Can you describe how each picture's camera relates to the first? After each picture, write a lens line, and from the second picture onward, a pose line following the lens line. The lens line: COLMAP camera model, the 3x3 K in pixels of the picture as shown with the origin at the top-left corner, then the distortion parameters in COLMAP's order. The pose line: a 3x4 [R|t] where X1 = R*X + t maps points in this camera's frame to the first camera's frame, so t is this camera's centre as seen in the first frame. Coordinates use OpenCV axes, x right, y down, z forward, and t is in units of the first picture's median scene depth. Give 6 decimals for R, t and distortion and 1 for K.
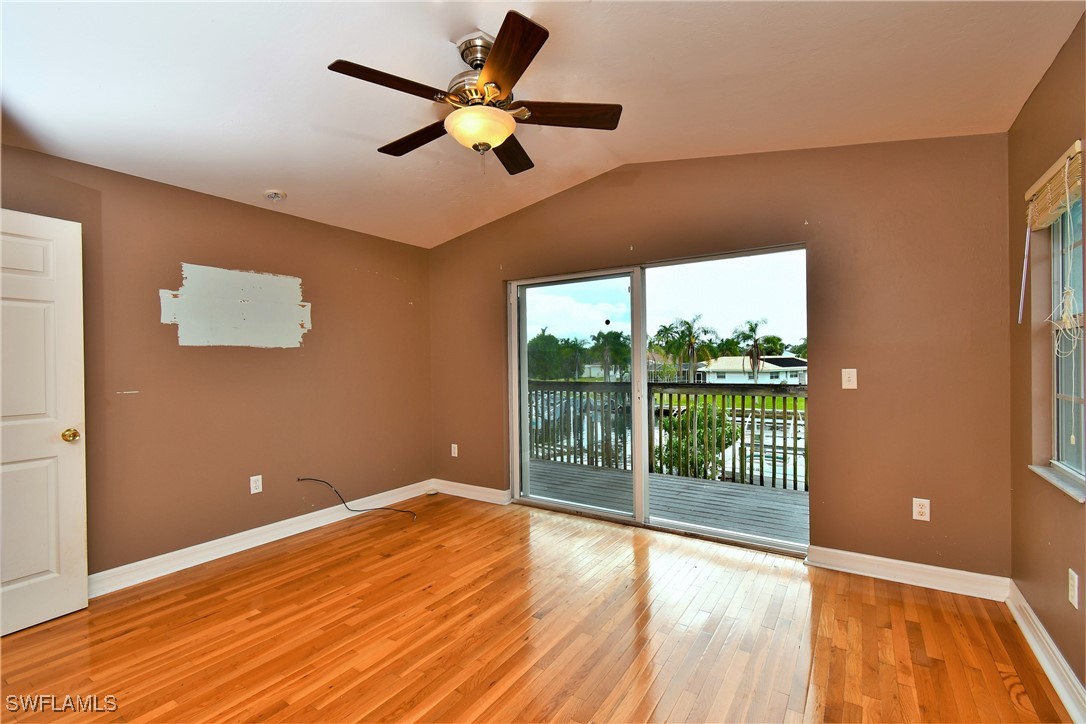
lens RADIAL K [[482.4, 0, 545.9], [0, 482.4, 364.1], [0, 0, 1]] dist [0.006636, -0.001662]
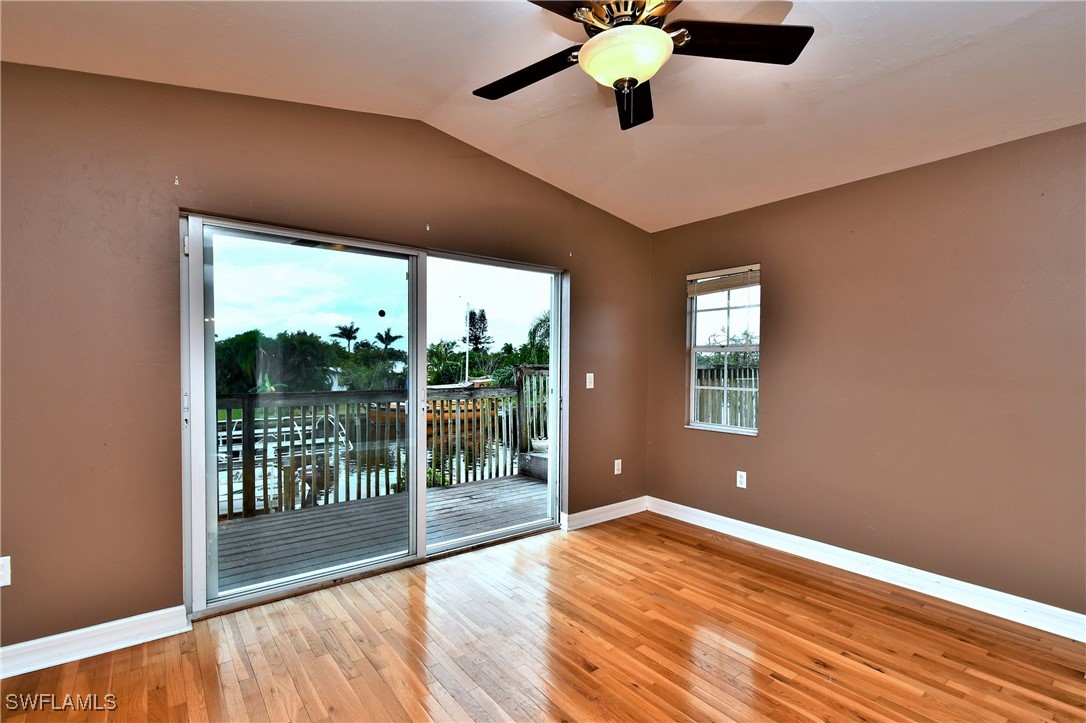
lens RADIAL K [[519.4, 0, 548.4], [0, 519.4, 365.0], [0, 0, 1]] dist [0.006042, -0.000298]
pose [[0.309153, 0.006727, 0.950989, -0.564372], [-0.007667, 0.999960, -0.004581, -0.003063], [-0.950981, -0.005875, 0.309192, 0.487993]]
